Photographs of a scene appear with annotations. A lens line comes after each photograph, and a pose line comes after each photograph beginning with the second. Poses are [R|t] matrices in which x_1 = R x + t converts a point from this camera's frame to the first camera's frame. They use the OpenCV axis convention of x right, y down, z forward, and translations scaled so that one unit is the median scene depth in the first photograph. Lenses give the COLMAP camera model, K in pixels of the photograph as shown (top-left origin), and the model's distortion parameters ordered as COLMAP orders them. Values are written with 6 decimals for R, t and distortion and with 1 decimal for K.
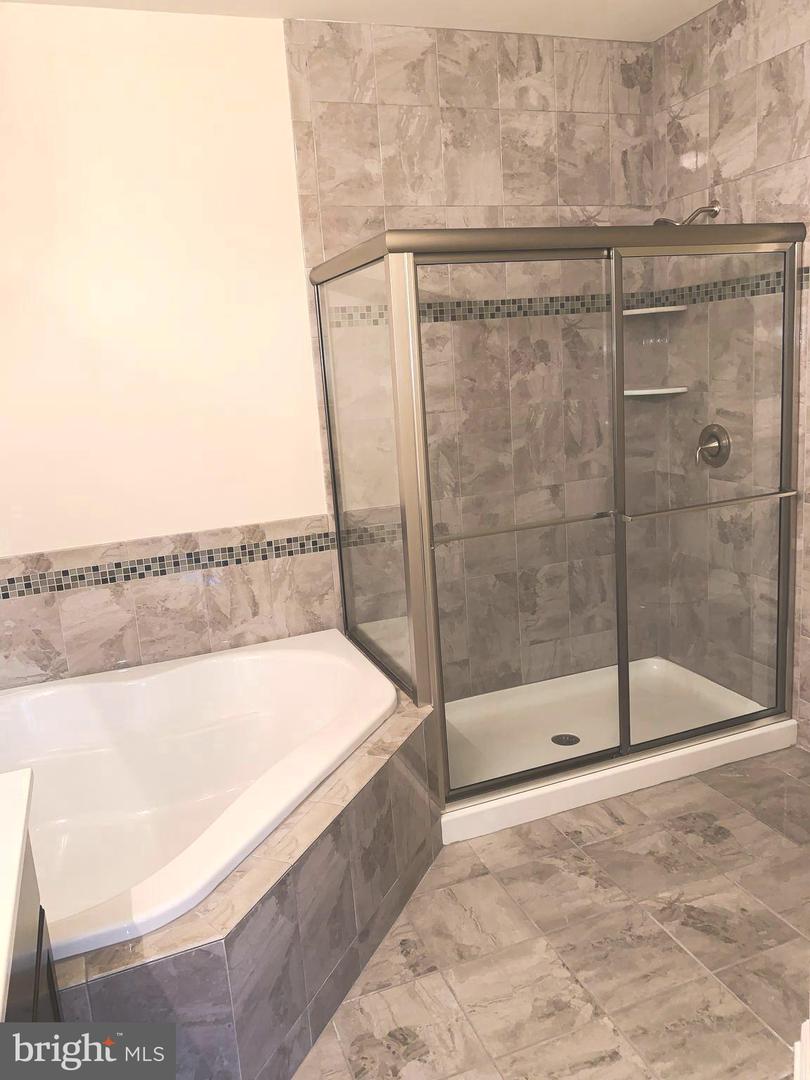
lens RADIAL K [[818.4, 0, 400.2], [0, 818.4, 538.4], [0, 0, 1]] dist [0.046261, -0.058465]
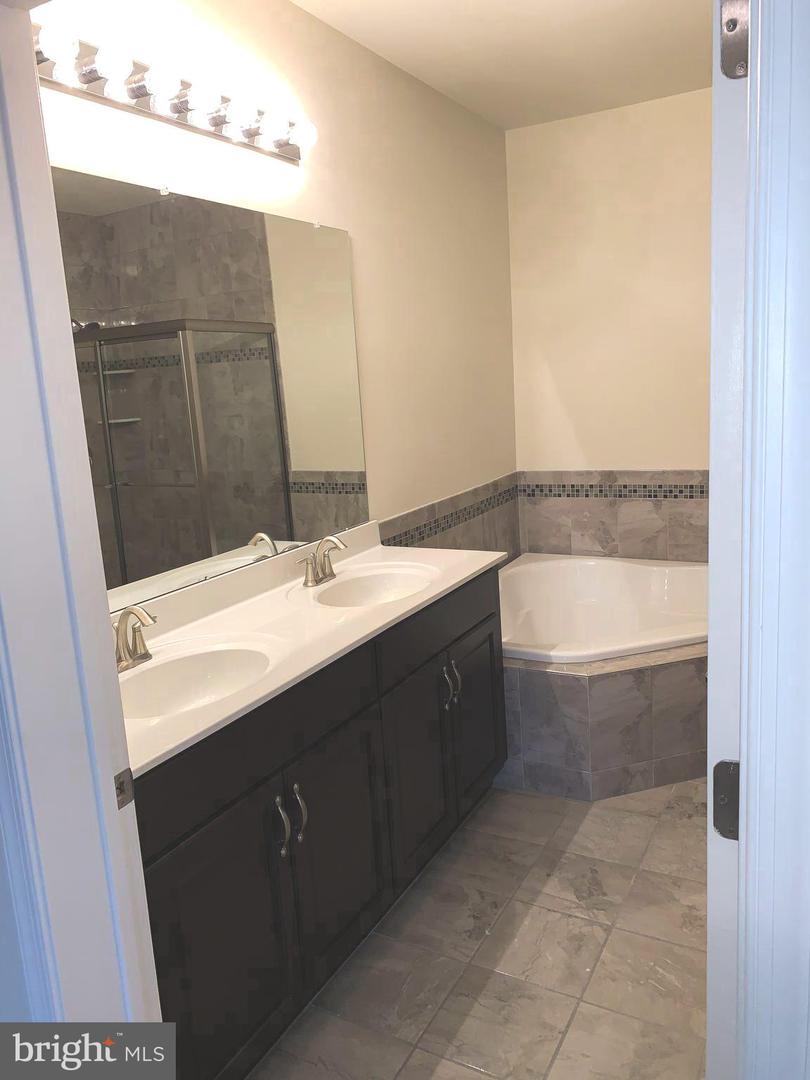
lens RADIAL K [[818.4, 0, 406.6], [0, 818.4, 536.4], [0, 0, 1]] dist [0.046261, -0.058465]
pose [[0.651597, 0.167573, -0.739825, 0.439318], [-0.135113, 0.985338, 0.104183, 0.029093], [0.746435, 0.032075, 0.664685, -0.268845]]
